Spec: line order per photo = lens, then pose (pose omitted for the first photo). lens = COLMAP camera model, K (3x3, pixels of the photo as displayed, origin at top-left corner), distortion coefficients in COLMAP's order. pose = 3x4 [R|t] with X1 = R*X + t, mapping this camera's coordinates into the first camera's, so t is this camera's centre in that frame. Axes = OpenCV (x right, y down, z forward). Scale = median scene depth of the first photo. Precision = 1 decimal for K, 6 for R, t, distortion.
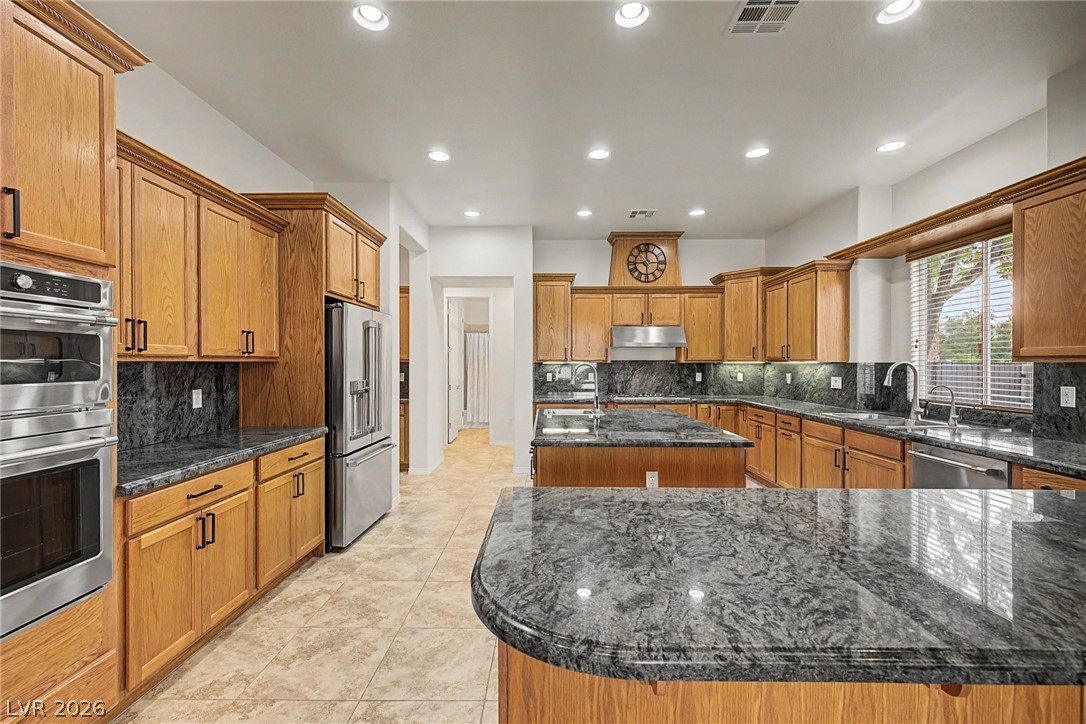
lens RADIAL K [[456.7, 0, 542.2], [0, 456.7, 363.6], [0, 0, 1]] dist [0.011171, -0.001378]
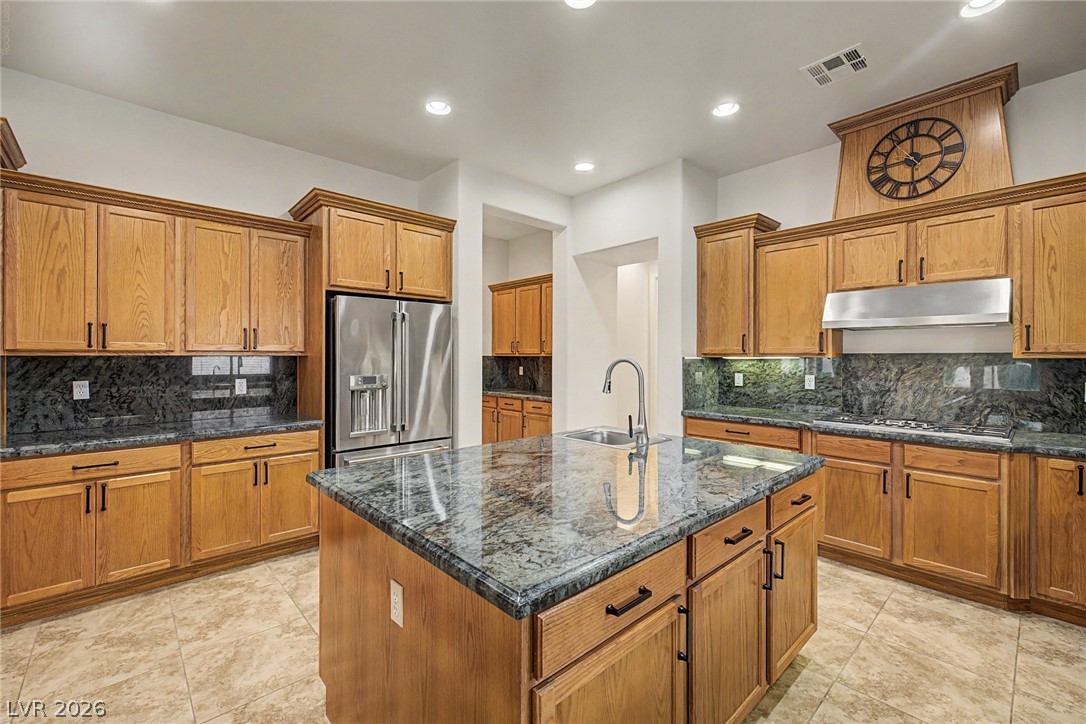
lens RADIAL K [[456.7, 0, 546.6], [0, 456.7, 356.7], [0, 0, 1]] dist [0.011171, -0.001378]
pose [[0.684862, 0.000110, -0.728673, 0.369451], [-0.002826, 0.999993, -0.002505, -0.000906], [0.728668, 0.003775, 0.684857, 0.411699]]
